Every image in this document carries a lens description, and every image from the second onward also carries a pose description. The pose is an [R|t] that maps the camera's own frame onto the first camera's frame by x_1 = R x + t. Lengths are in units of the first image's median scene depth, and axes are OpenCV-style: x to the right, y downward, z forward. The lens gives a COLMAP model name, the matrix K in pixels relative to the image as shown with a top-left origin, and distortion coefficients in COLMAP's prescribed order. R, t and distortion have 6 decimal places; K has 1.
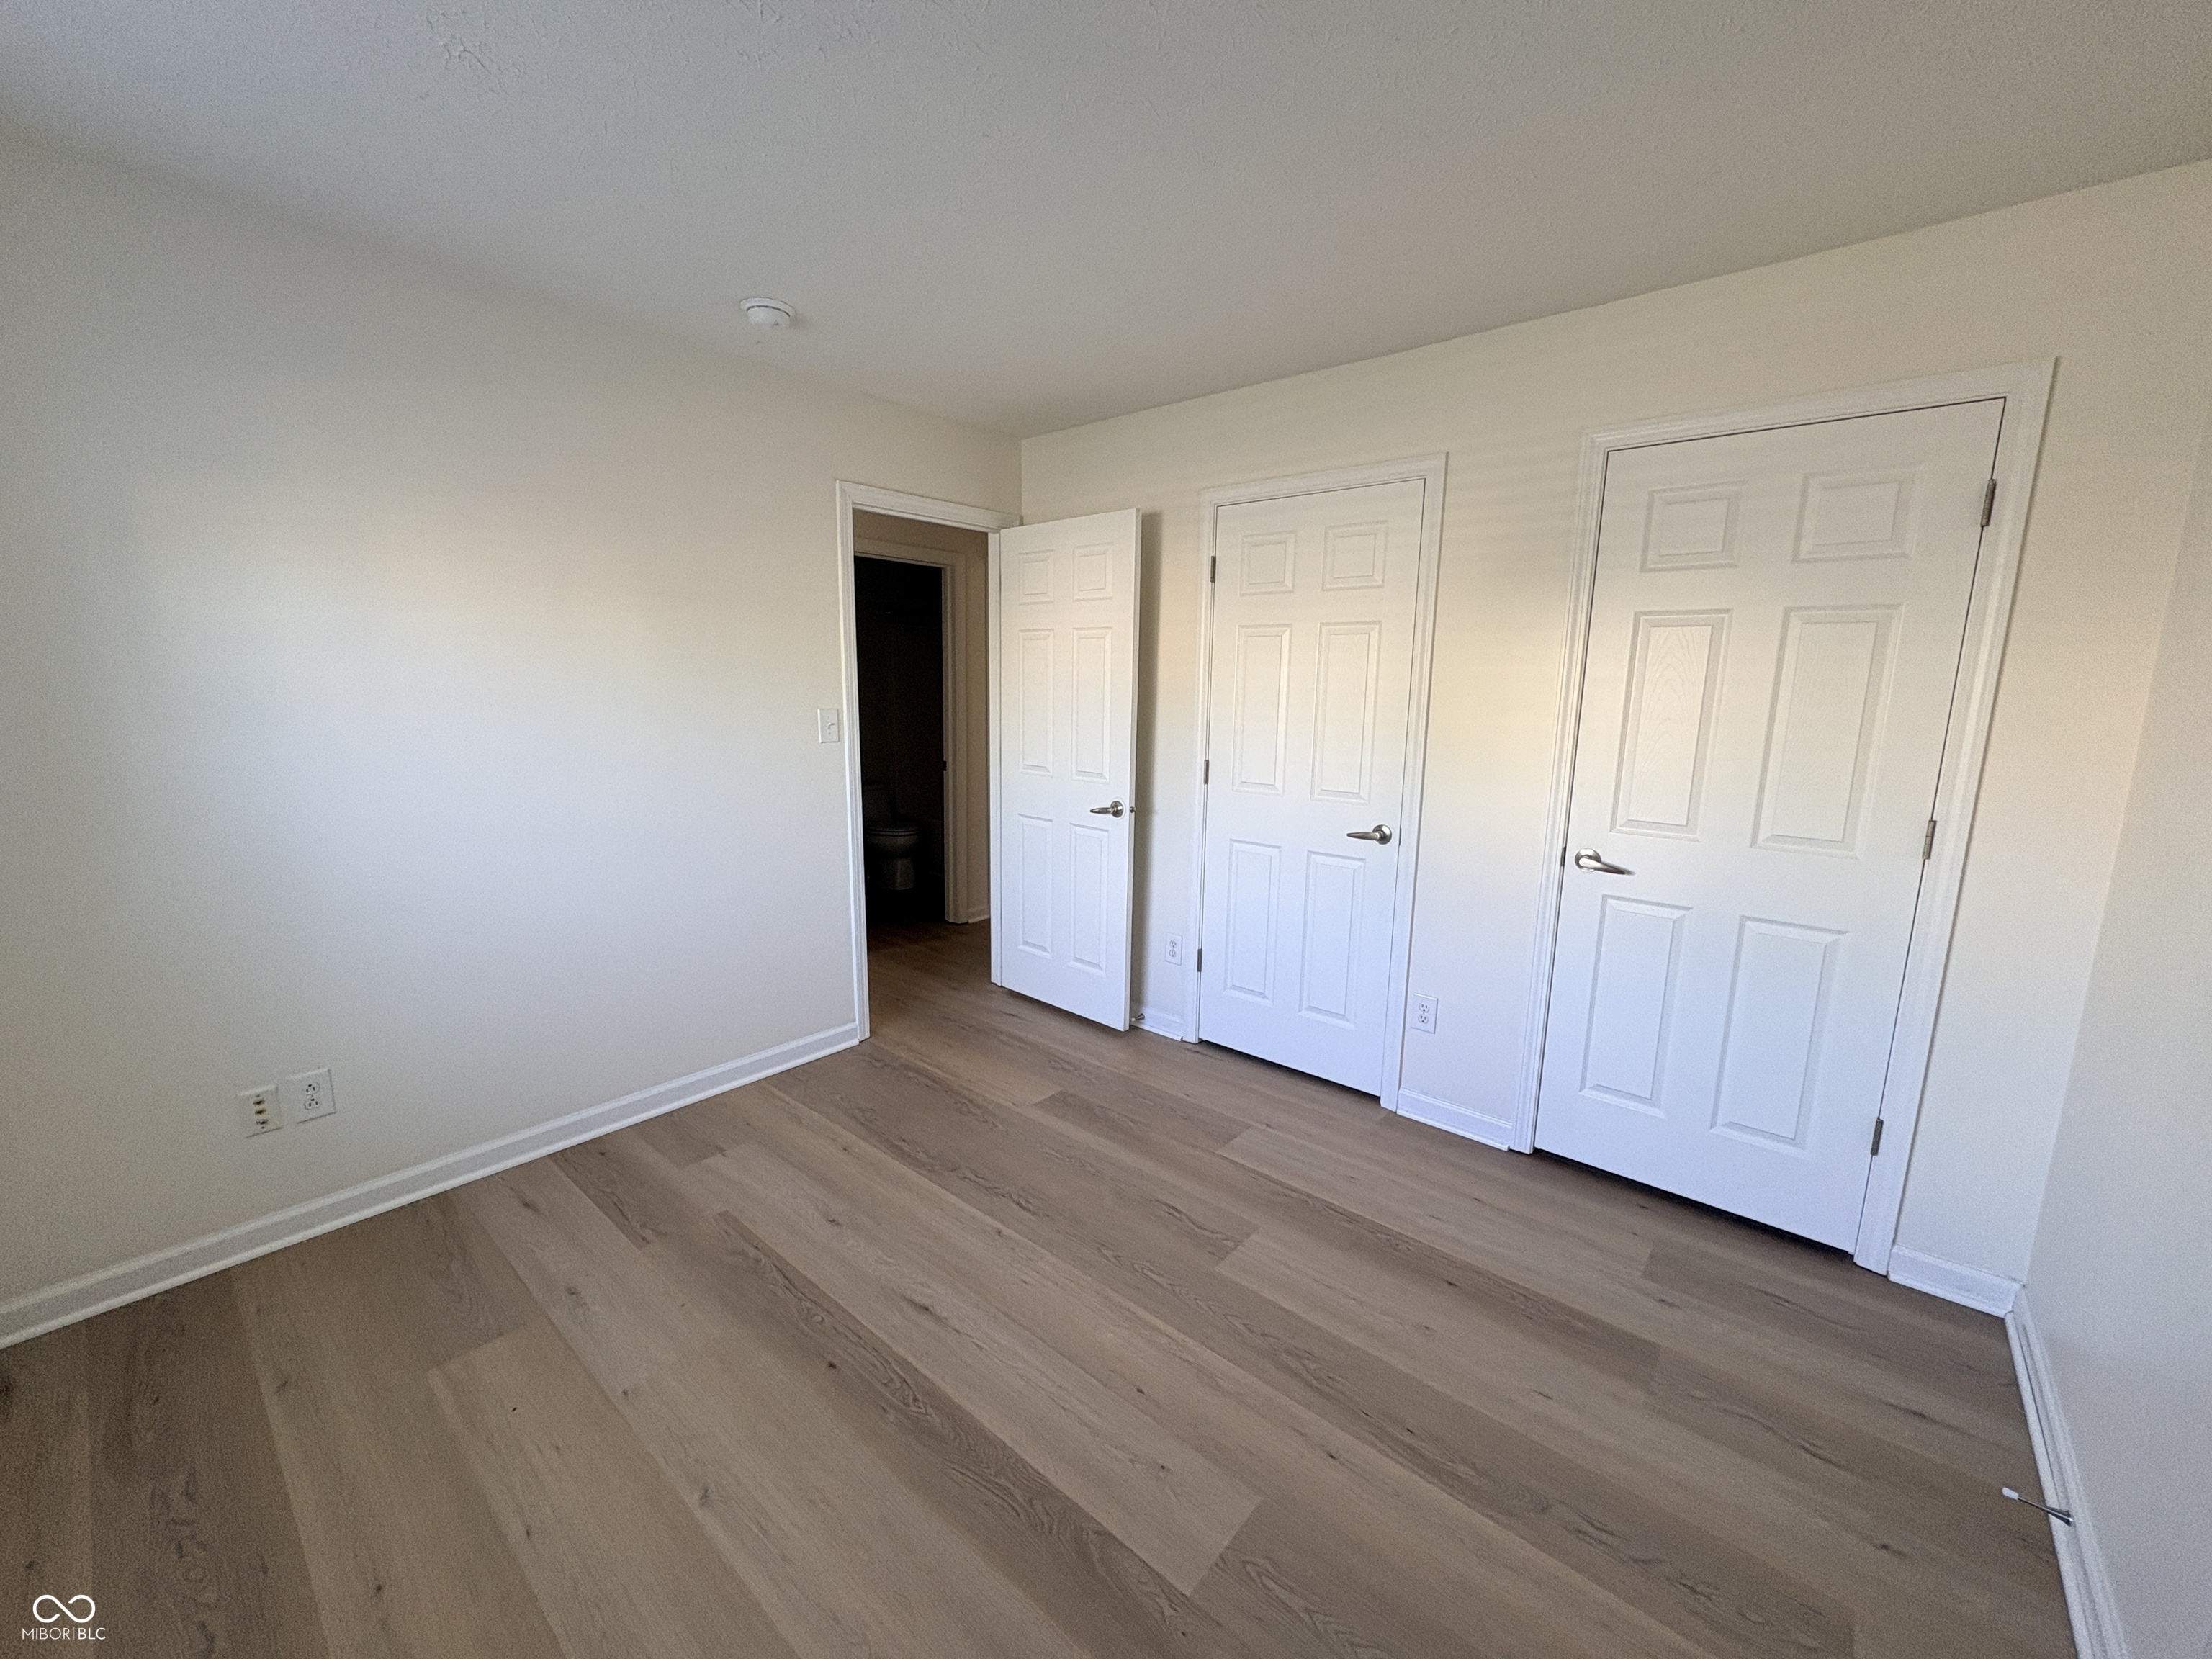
lens RADIAL K [[879.0, 0, 1085.7], [0, 879.0, 837.0], [0, 0, 1]] dist [-0.000611, -0.000087]
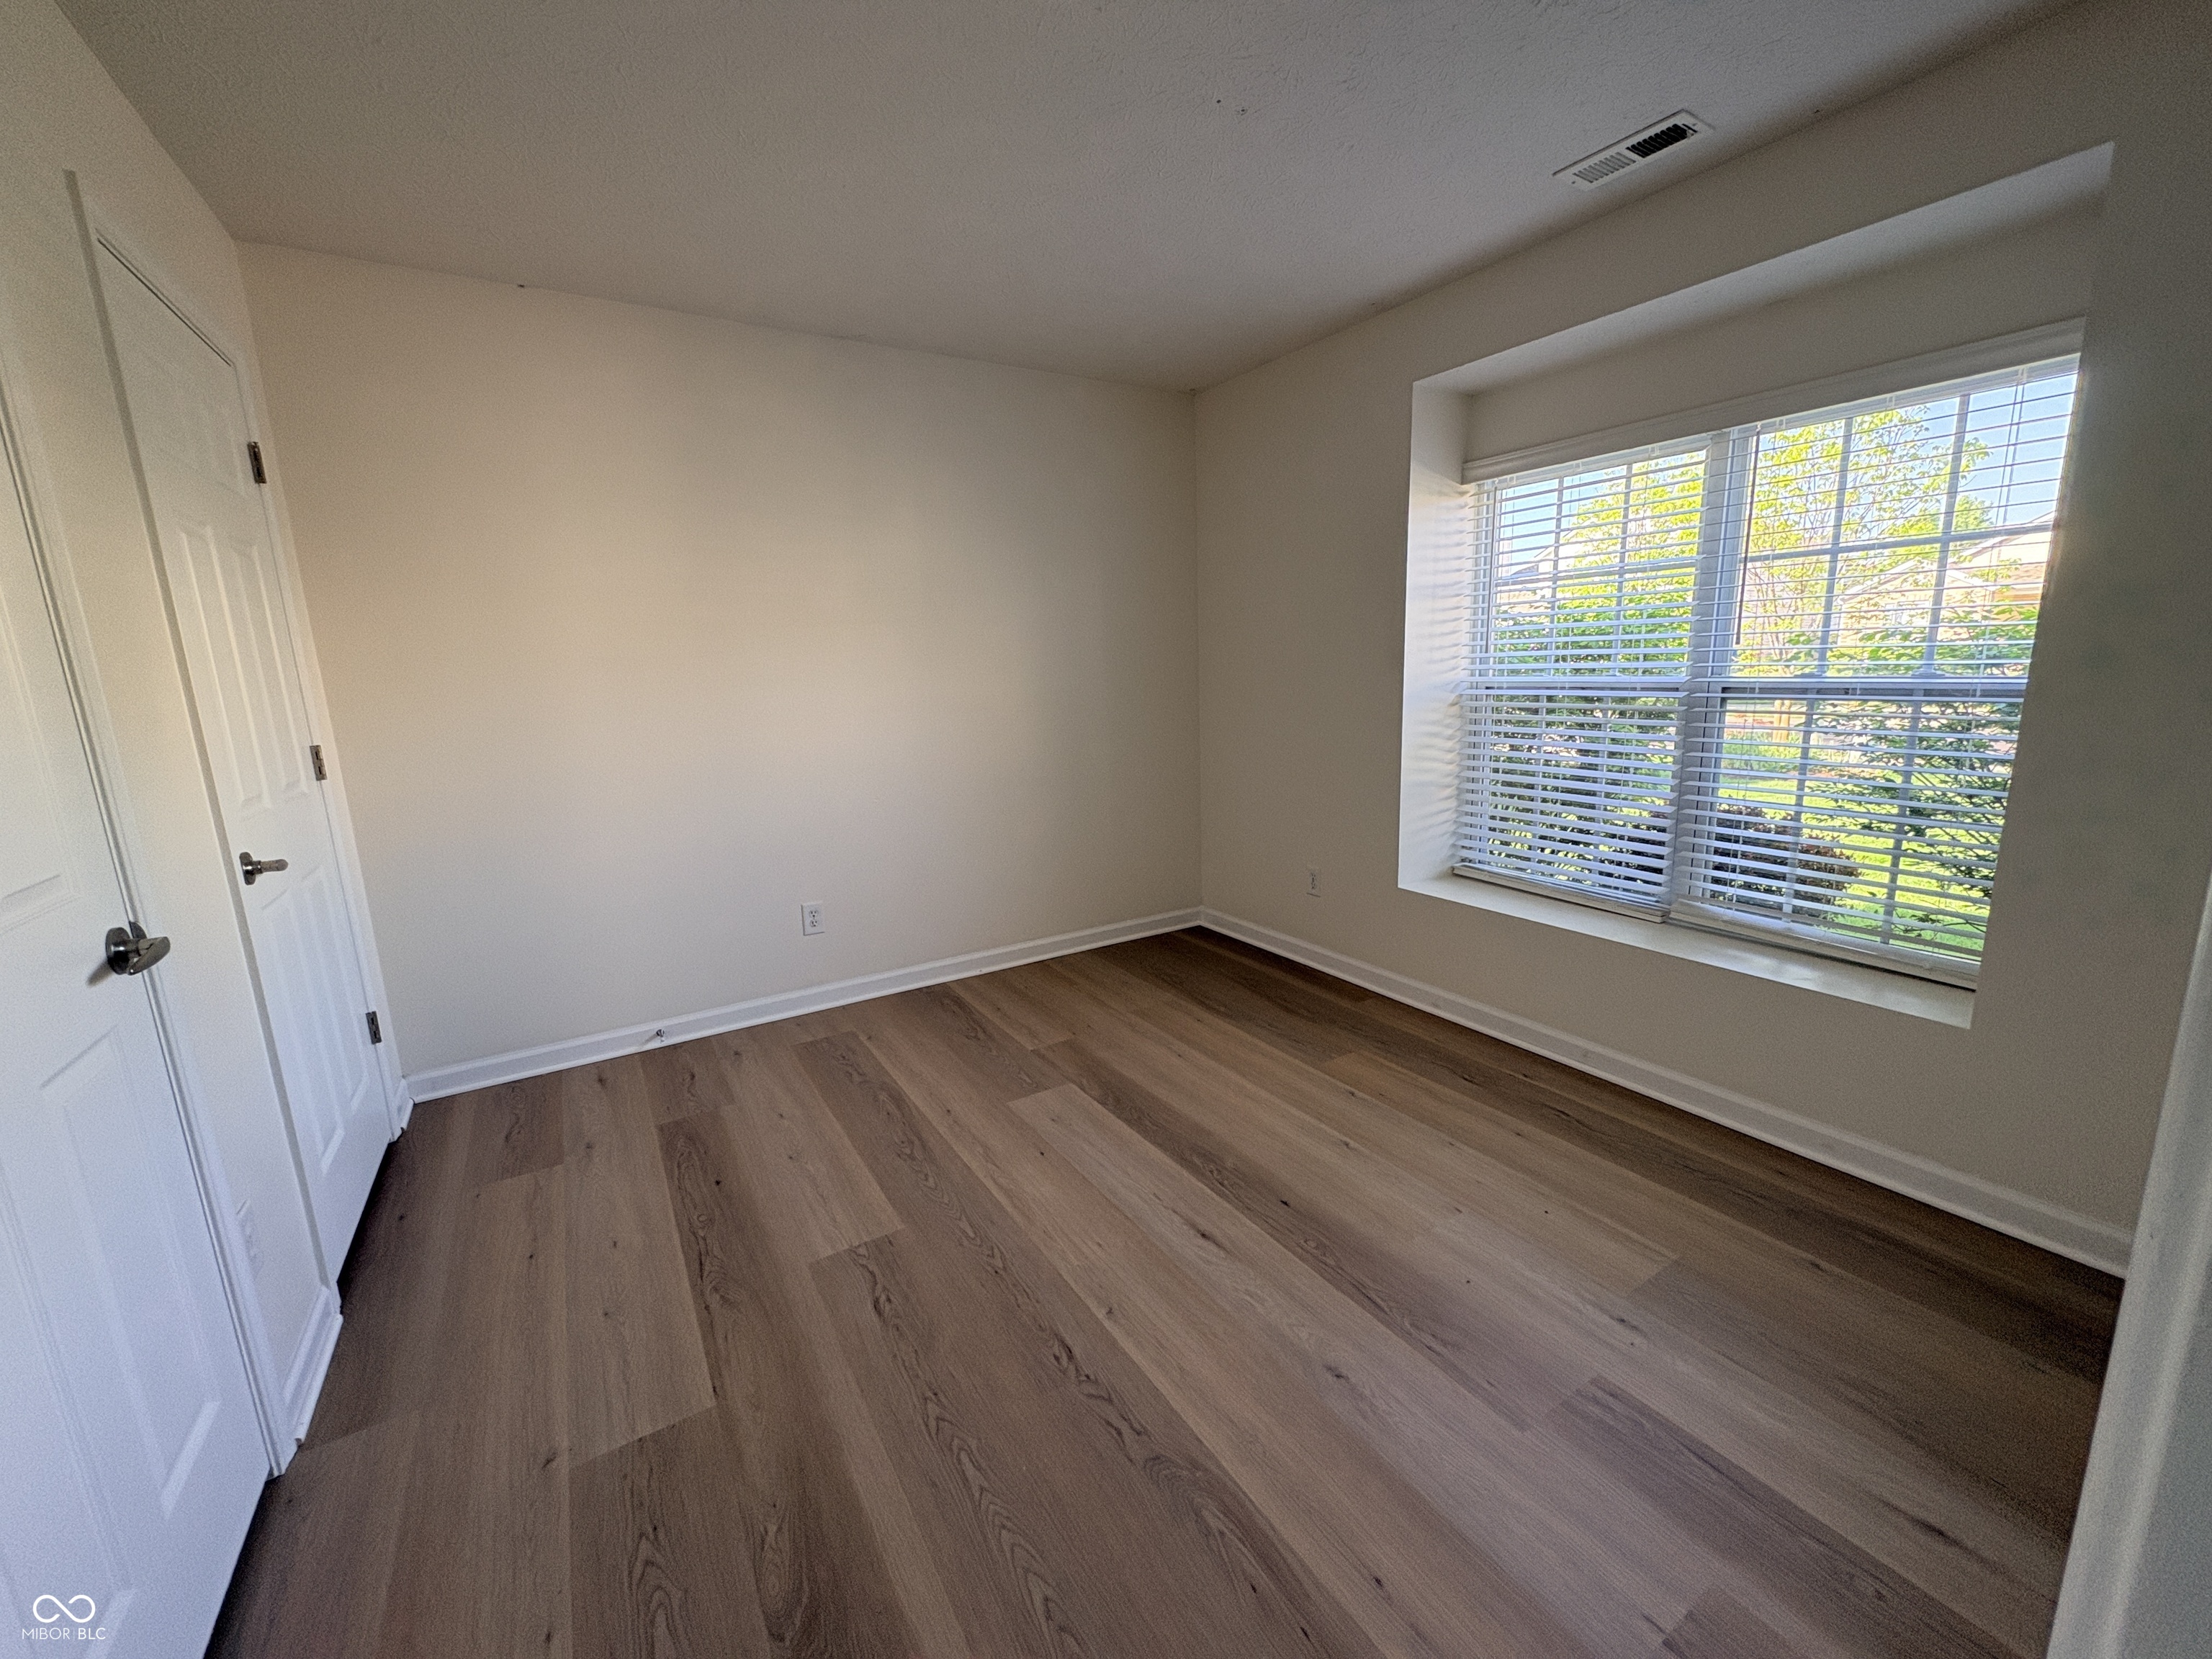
lens RADIAL K [[879.0, 0, 1085.7], [0, 879.0, 837.0], [0, 0, 1]] dist [-0.000611, -0.000087]
pose [[-0.953390, -0.044738, 0.298404, -0.326436], [0.069354, 0.929979, 0.361010, -0.251636], [-0.293661, 0.364879, -0.883531, 1.729639]]
